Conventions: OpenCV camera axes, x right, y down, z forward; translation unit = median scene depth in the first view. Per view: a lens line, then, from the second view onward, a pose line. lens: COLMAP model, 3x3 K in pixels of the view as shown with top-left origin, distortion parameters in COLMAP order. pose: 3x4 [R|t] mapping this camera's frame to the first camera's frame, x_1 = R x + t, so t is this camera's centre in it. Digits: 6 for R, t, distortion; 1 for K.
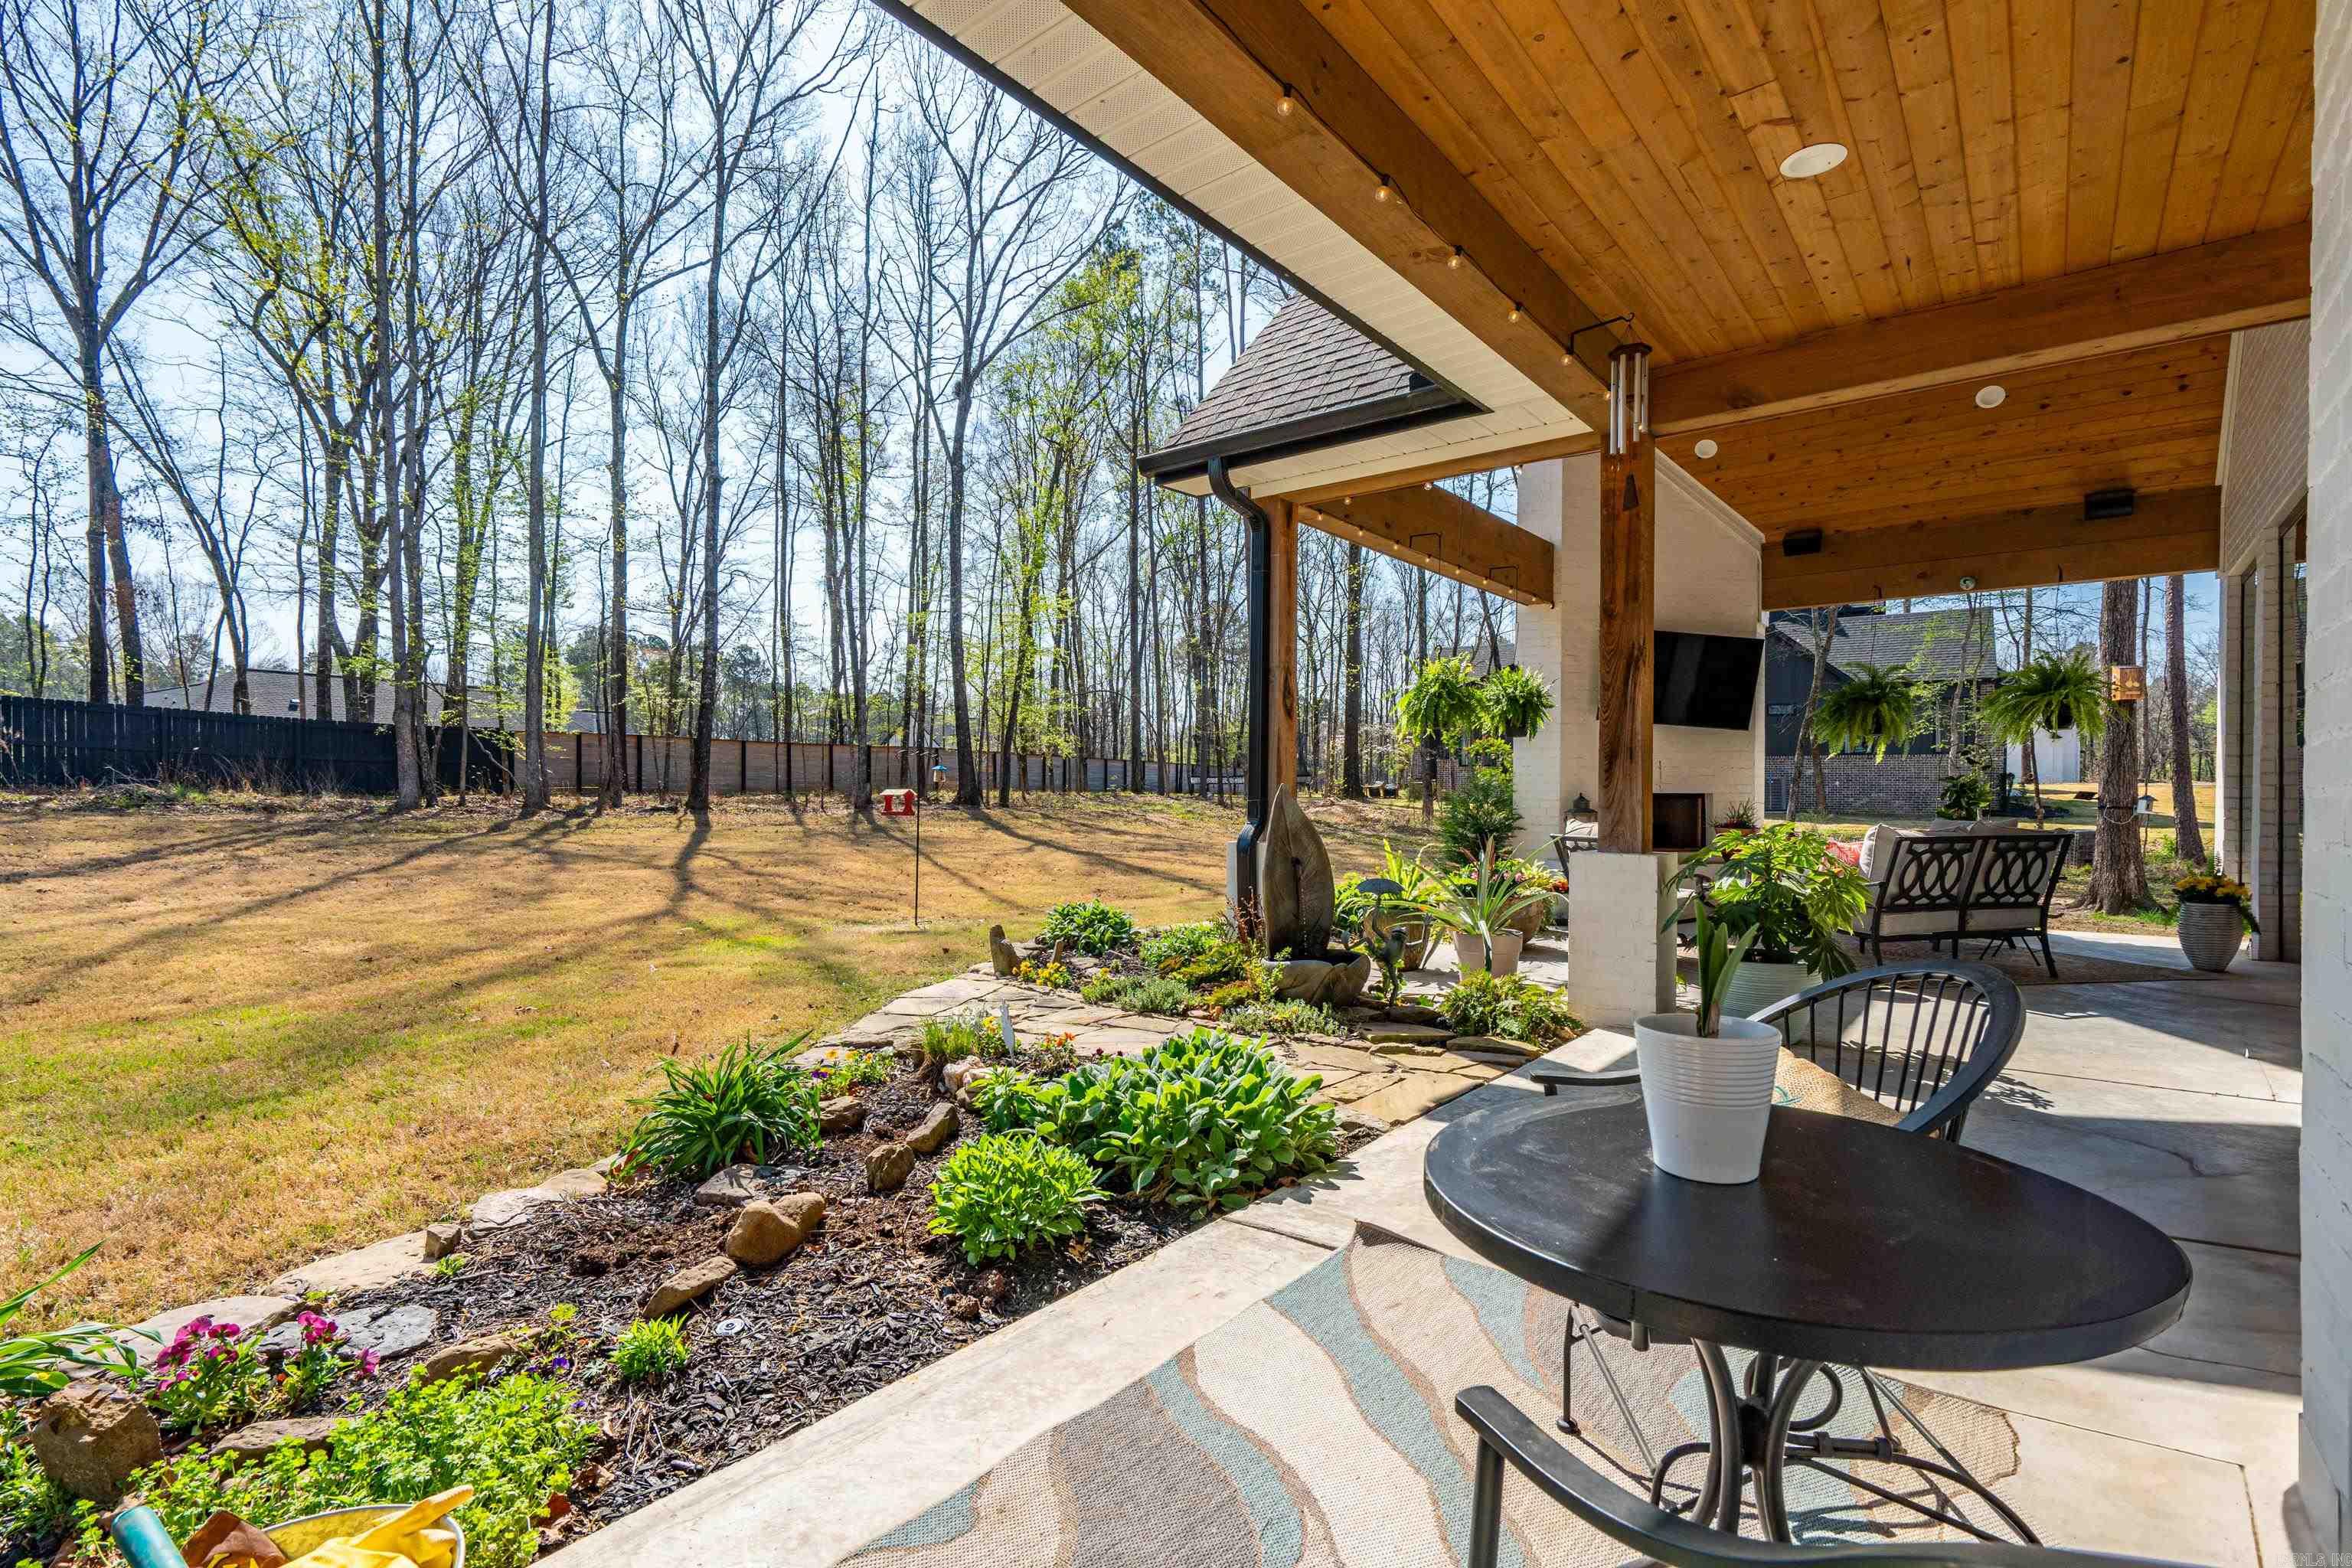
lens RADIAL K [[1105.0, 0, 1172.9], [0, 1105.0, 796.6], [0, 0, 1]] dist [-0.000793, 0.000135]
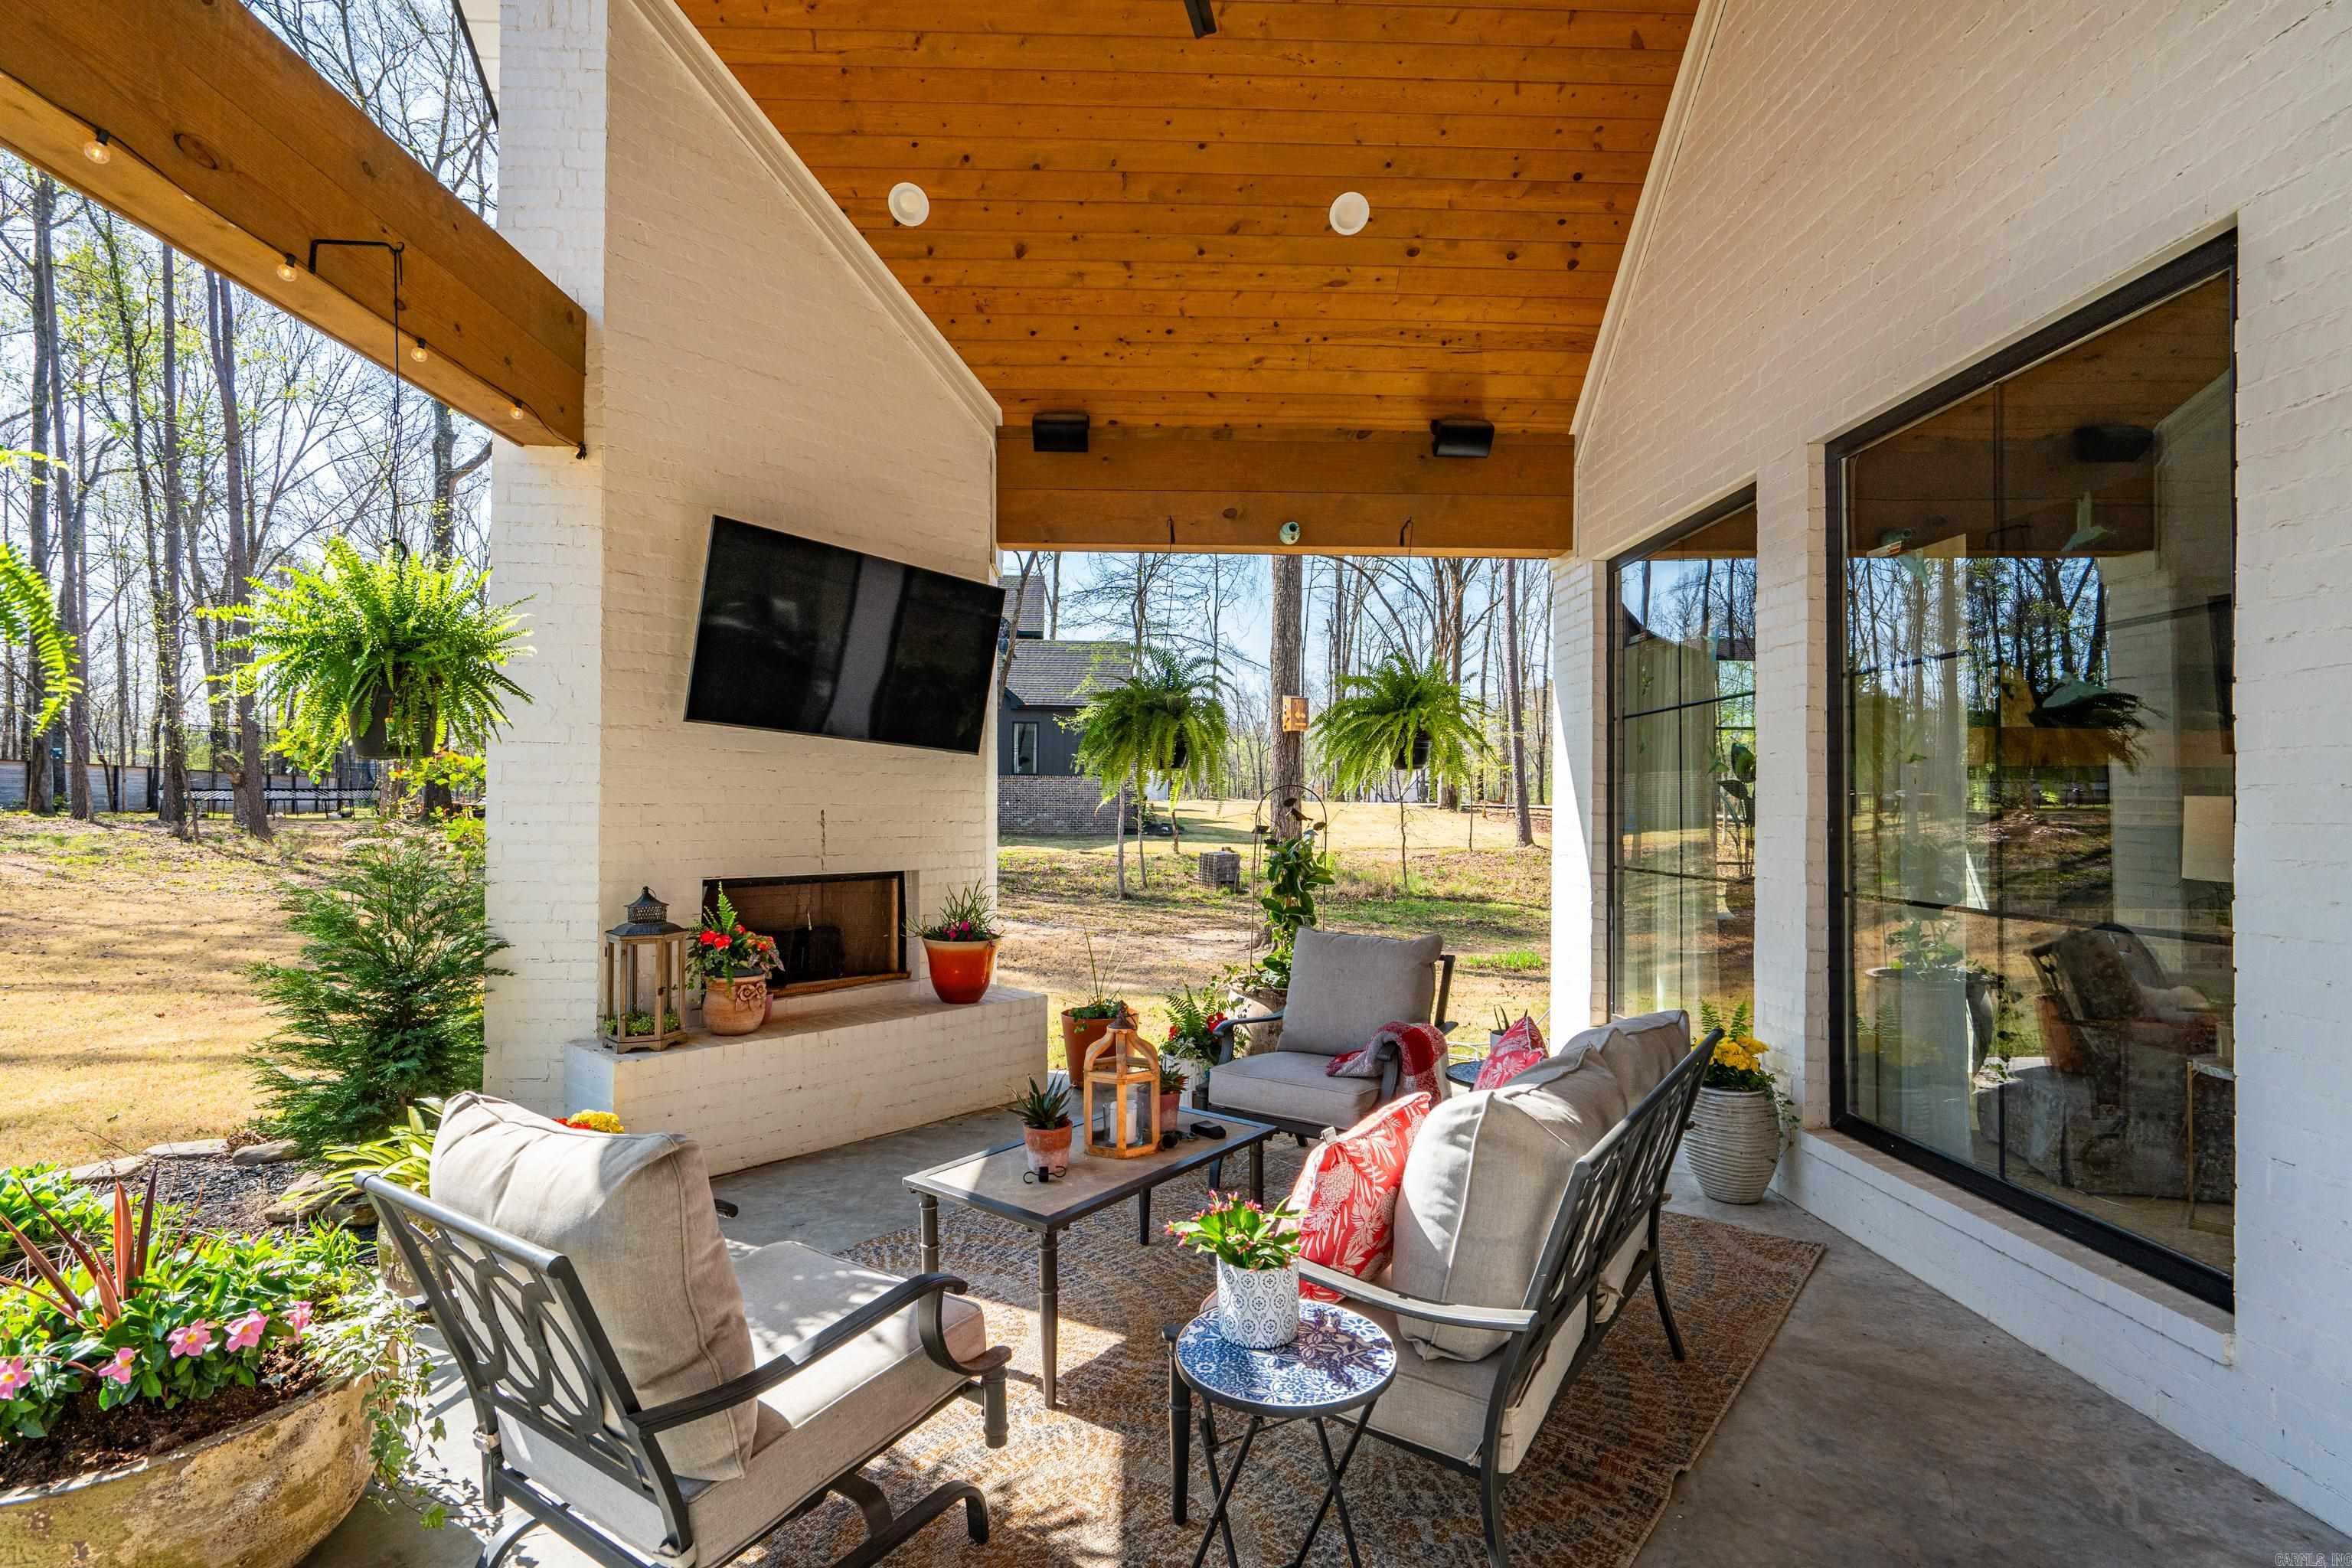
lens RADIAL K [[1105.0, 0, 1172.9], [0, 1105.0, 796.6], [0, 0, 1]] dist [-0.000793, 0.000135]
pose [[0.759743, 0.004774, 0.650206, 0.244362], [0.001574, 0.999957, -0.009181, -0.034883], [-0.650222, 0.007998, 0.759702, 0.534399]]
